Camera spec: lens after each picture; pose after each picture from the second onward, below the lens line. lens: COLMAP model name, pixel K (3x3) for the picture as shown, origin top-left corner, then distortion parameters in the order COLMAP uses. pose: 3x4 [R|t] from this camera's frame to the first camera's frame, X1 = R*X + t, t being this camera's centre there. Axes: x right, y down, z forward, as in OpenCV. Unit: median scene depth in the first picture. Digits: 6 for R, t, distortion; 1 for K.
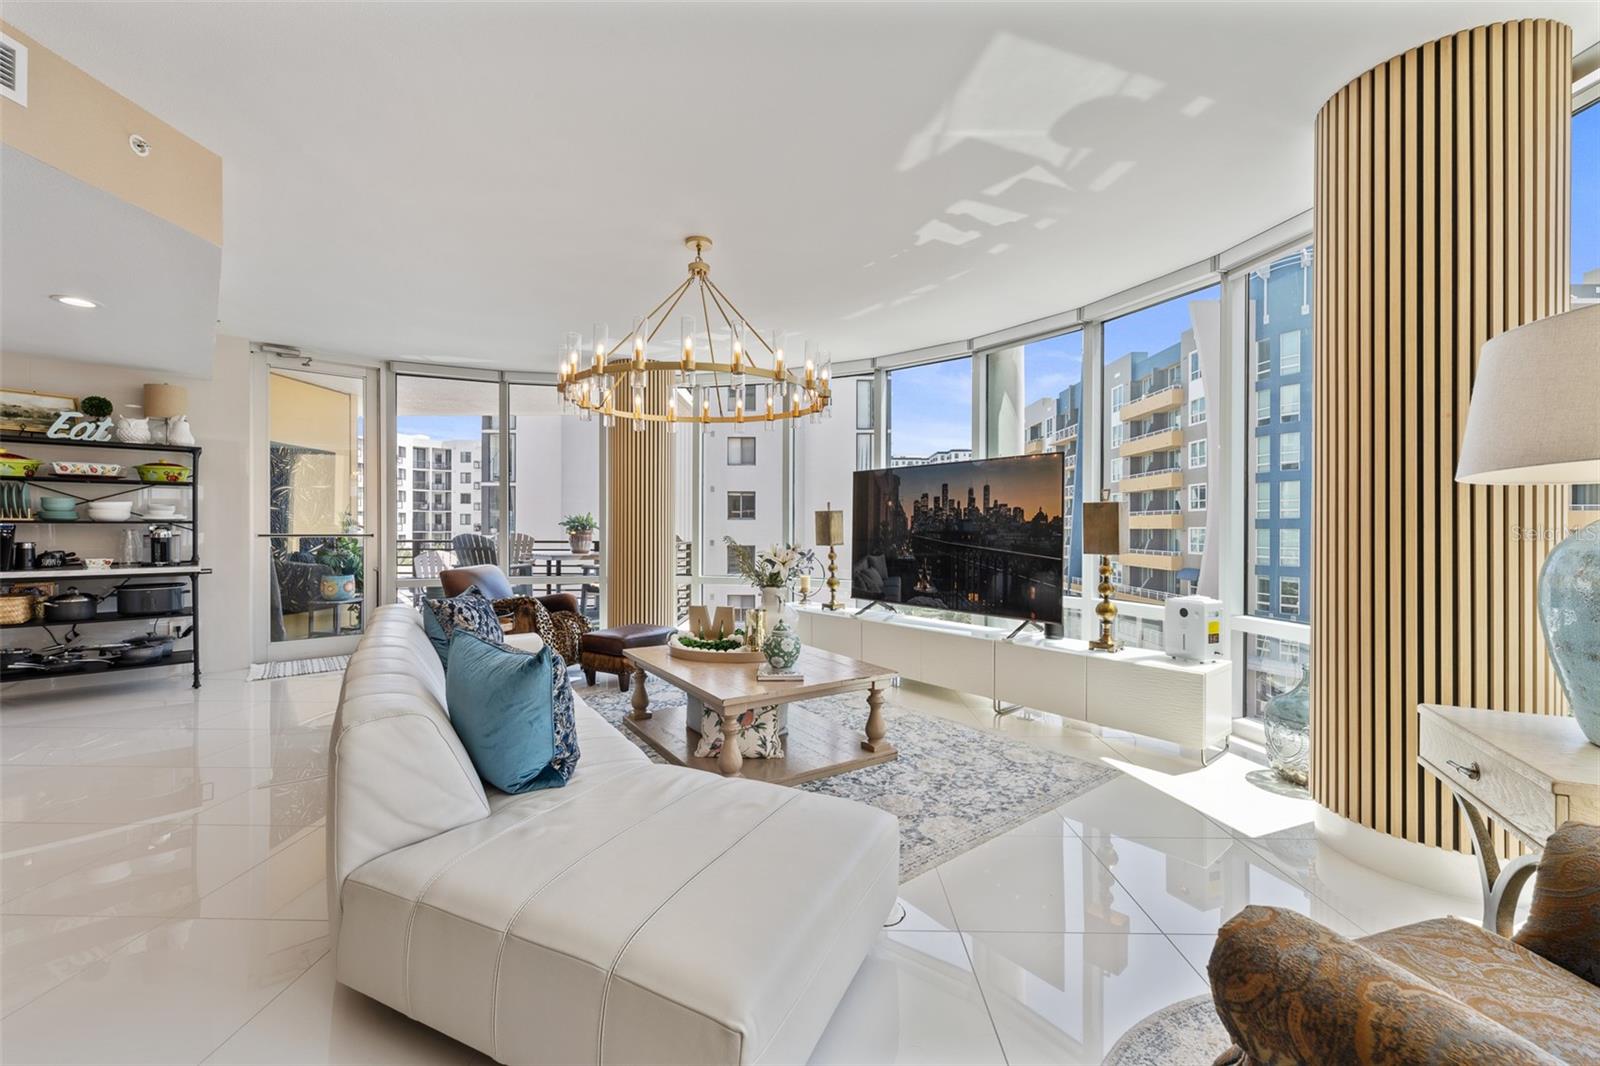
lens RADIAL K [[637.9, 0, 797.6], [0, 637.9, 530.0], [0, 0, 1]] dist [-0.002726, 0.000011]
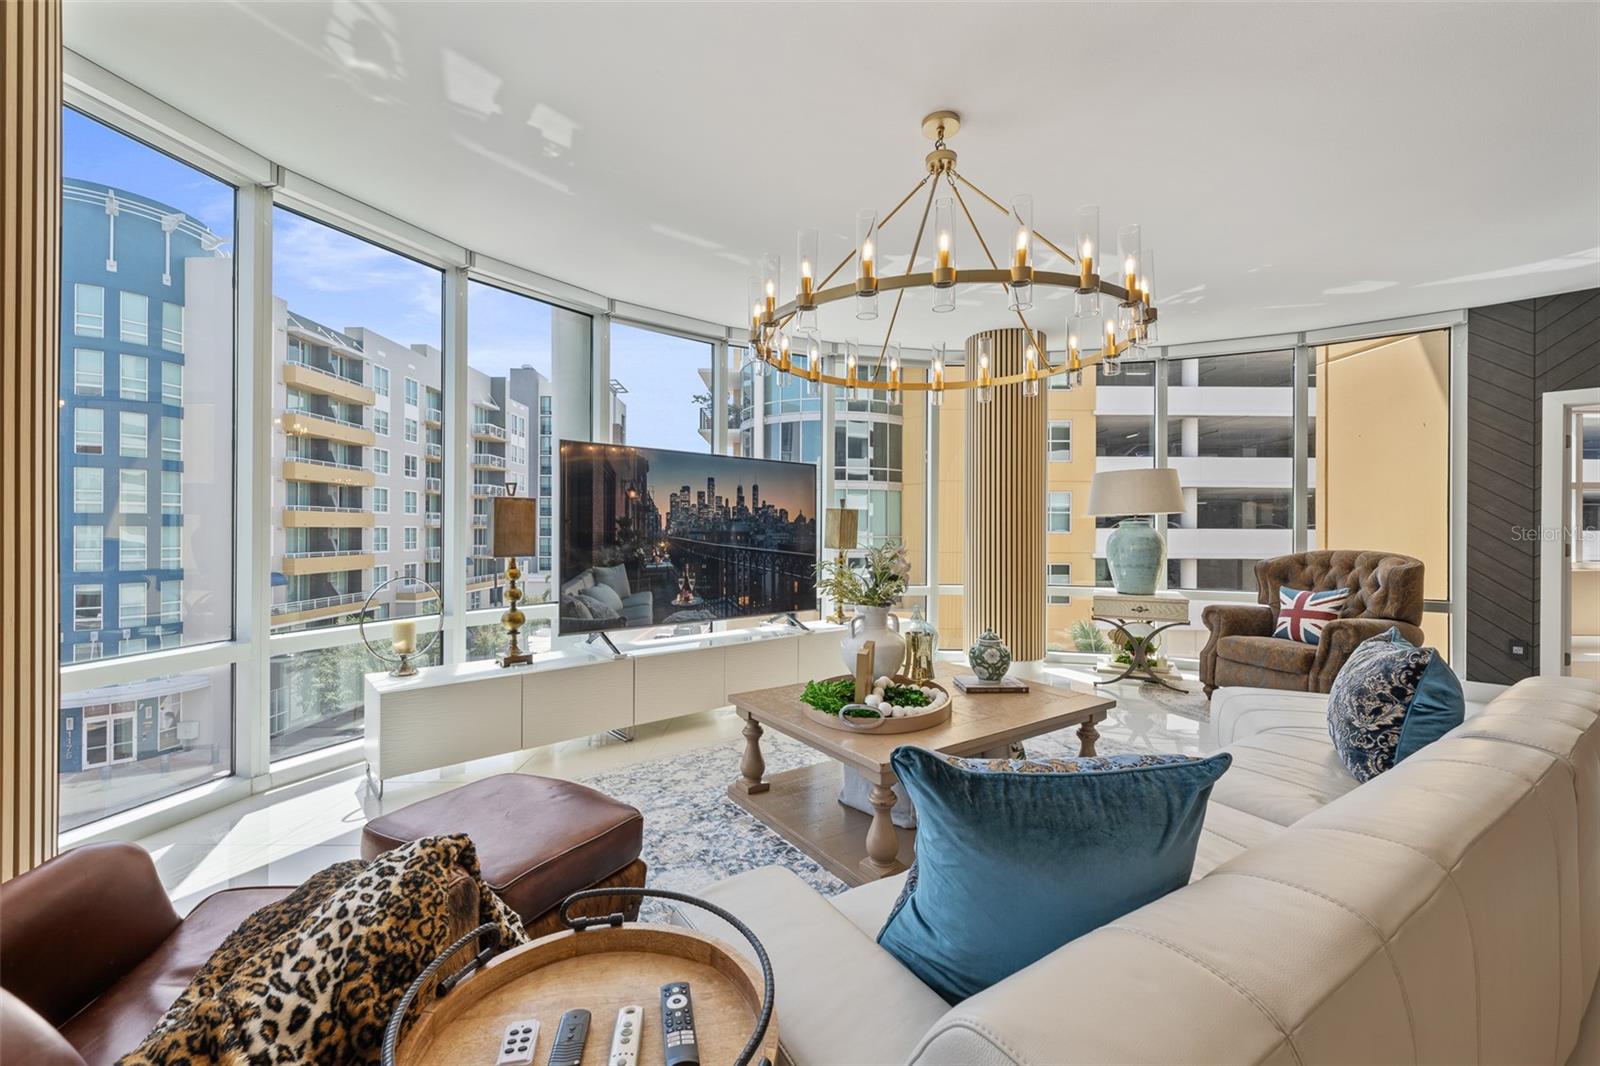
lens RADIAL K [[637.9, 0, 801.7], [0, 637.9, 529.3], [0, 0, 1]] dist [-0.002726, 0.000011]
pose [[-0.023973, -0.001062, 0.999712, -0.628109], [-0.003695, 0.999993, 0.000974, -0.002371], [-0.999706, -0.003671, -0.023977, 0.862289]]
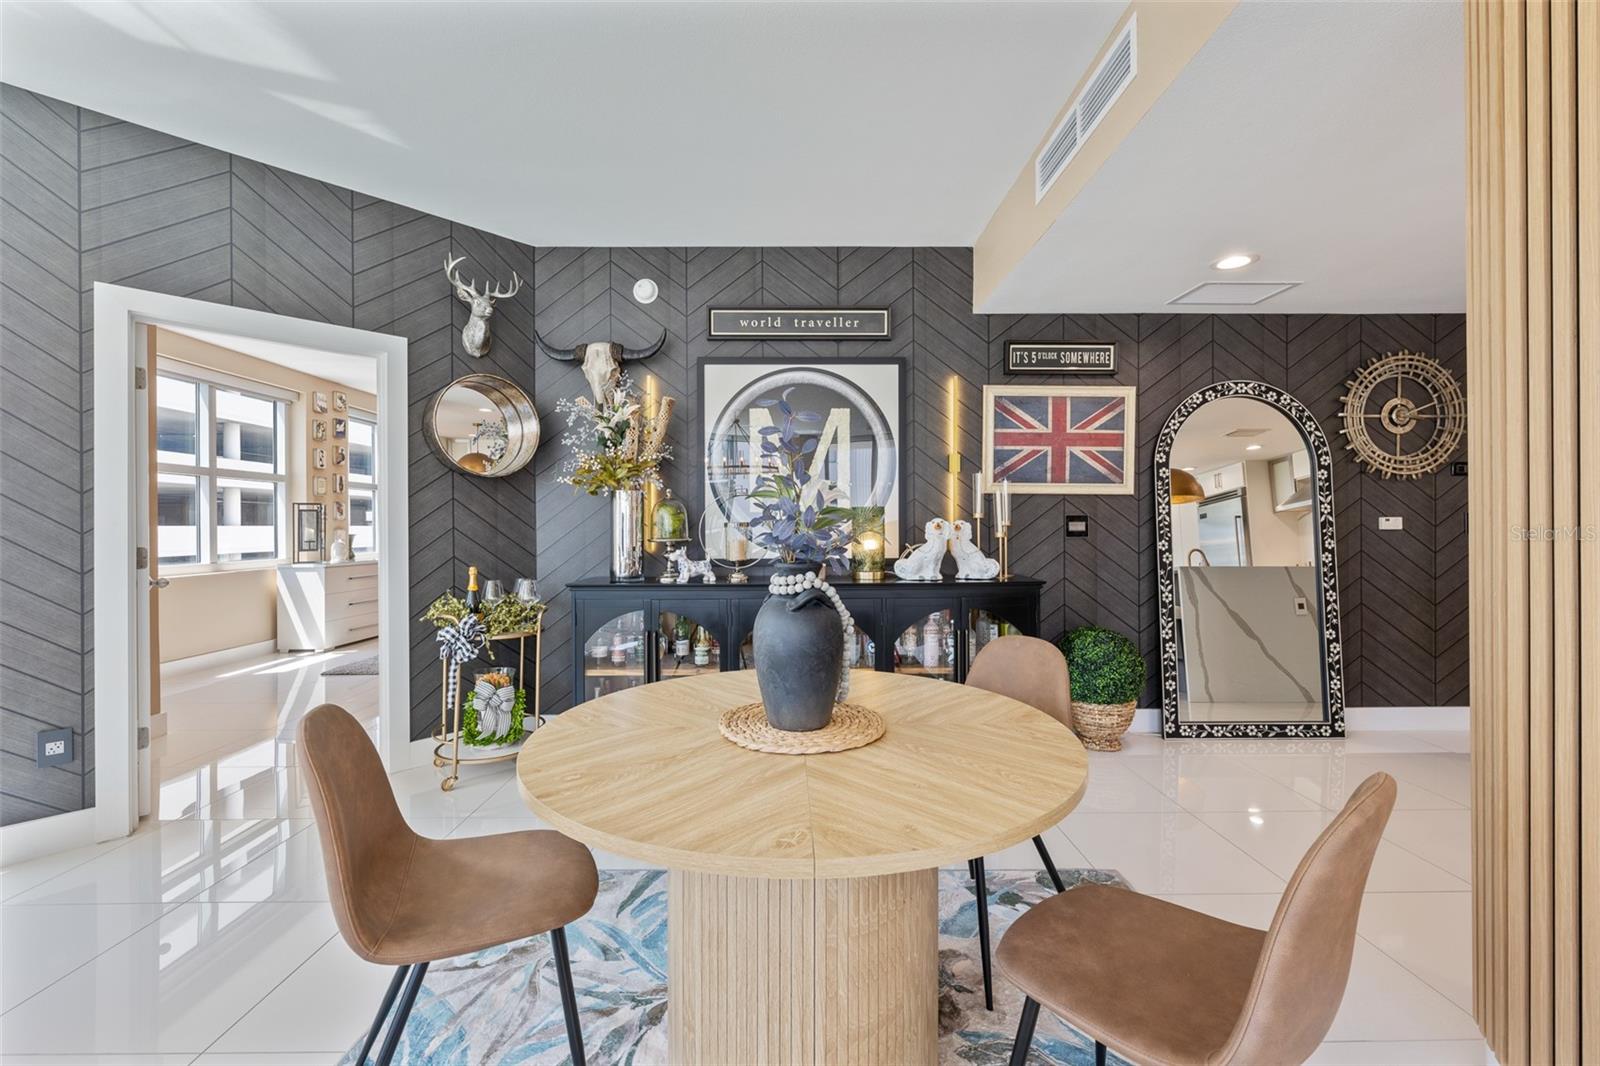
lens RADIAL K [[637.9, 0, 797.2], [0, 637.9, 530.4], [0, 0, 1]] dist [-0.002726, 0.000011]
pose [[-0.999528, 0.002783, -0.030610, -0.300974], [0.002559, 0.999970, 0.007373, -0.002063], [0.030629, 0.007291, -0.999504, 0.322969]]
